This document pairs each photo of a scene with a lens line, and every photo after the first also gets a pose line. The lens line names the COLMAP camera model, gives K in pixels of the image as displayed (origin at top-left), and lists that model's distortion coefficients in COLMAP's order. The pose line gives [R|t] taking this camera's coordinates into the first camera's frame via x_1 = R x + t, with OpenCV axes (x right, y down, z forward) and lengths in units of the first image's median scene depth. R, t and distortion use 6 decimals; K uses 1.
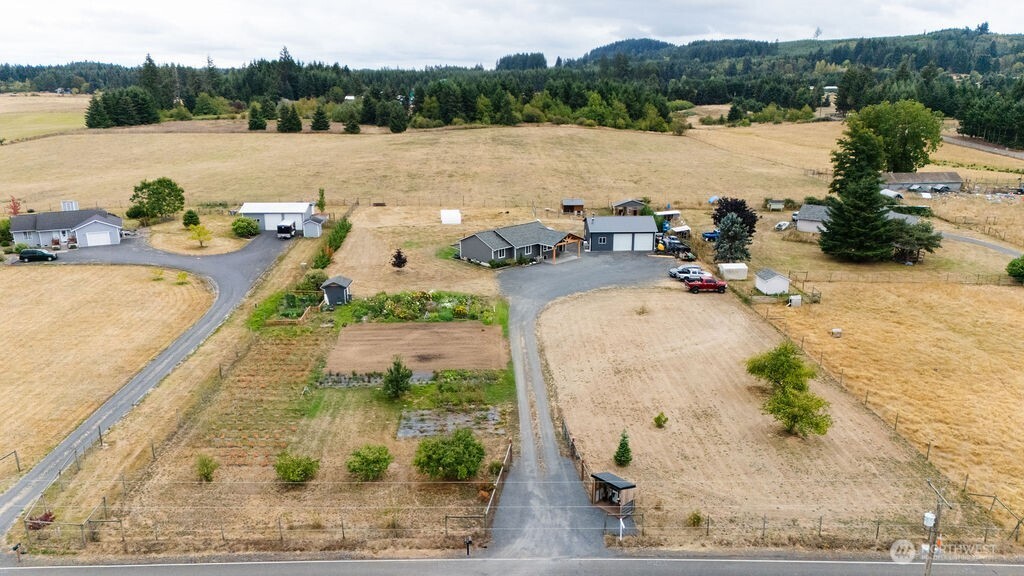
lens RADIAL K [[750.0, 0, 517.5], [0, 750.0, 291.4], [0, 0, 1]] dist [0.083464, -0.075933]
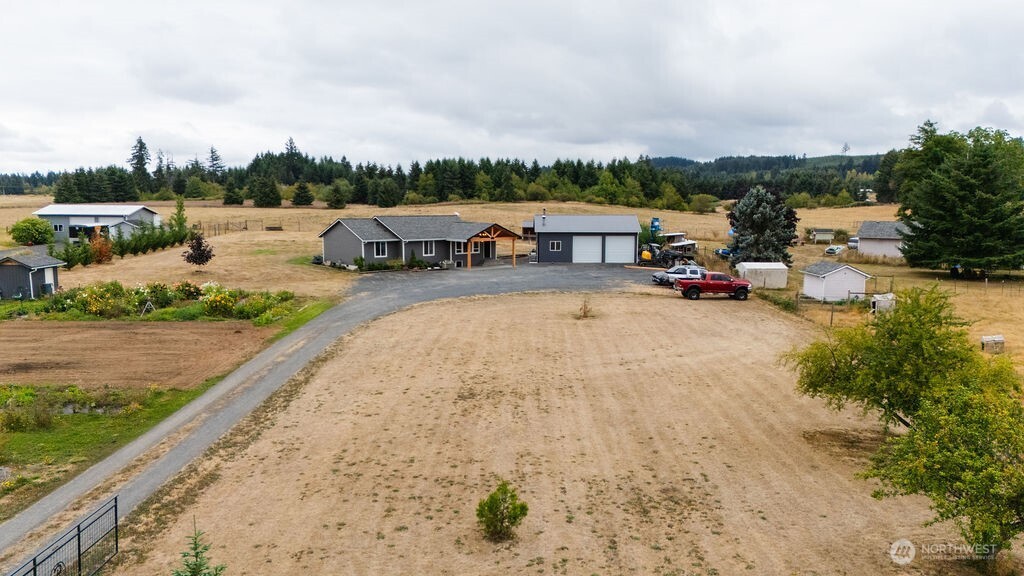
lens RADIAL K [[750.0, 0, 516.1], [0, 750.0, 295.2], [0, 0, 1]] dist [0.083464, -0.075933]
pose [[0.999012, 0.009218, -0.043467, 0.068768], [-0.015577, 0.988818, -0.148312, 0.044135], [0.041613, 0.148842, 0.987985, 0.236519]]
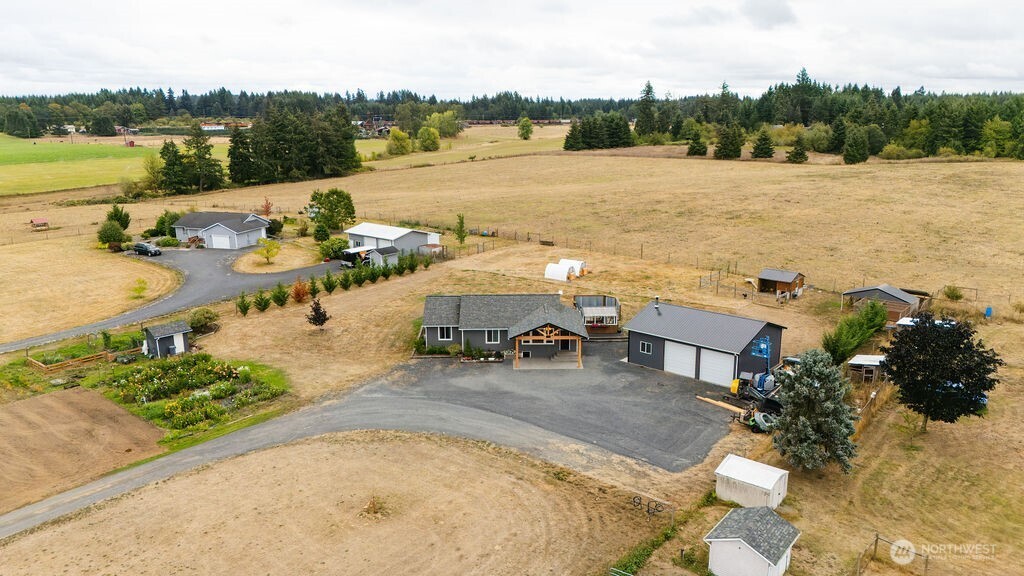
lens RADIAL K [[750.0, 0, 510.0], [0, 750.0, 287.6], [0, 0, 1]] dist [0.083464, -0.075933]
pose [[0.722586, 0.156365, -0.673365, 0.259235], [-0.186099, 0.982122, 0.028361, -0.069073], [0.665761, 0.104819, 0.738766, 0.330580]]
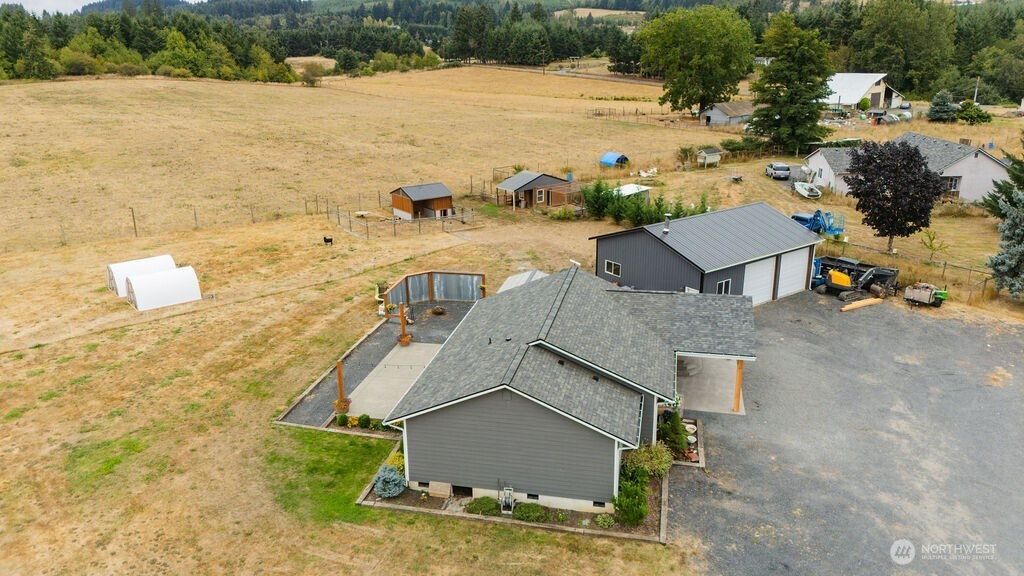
lens RADIAL K [[750.0, 0, 520.9], [0, 750.0, 290.9], [0, 0, 1]] dist [0.083464, -0.075933]
pose [[0.828374, -0.189441, 0.527171, -0.097076], [0.168105, 0.981775, 0.088651, -0.072856], [-0.534357, 0.015184, 0.845122, 0.478406]]
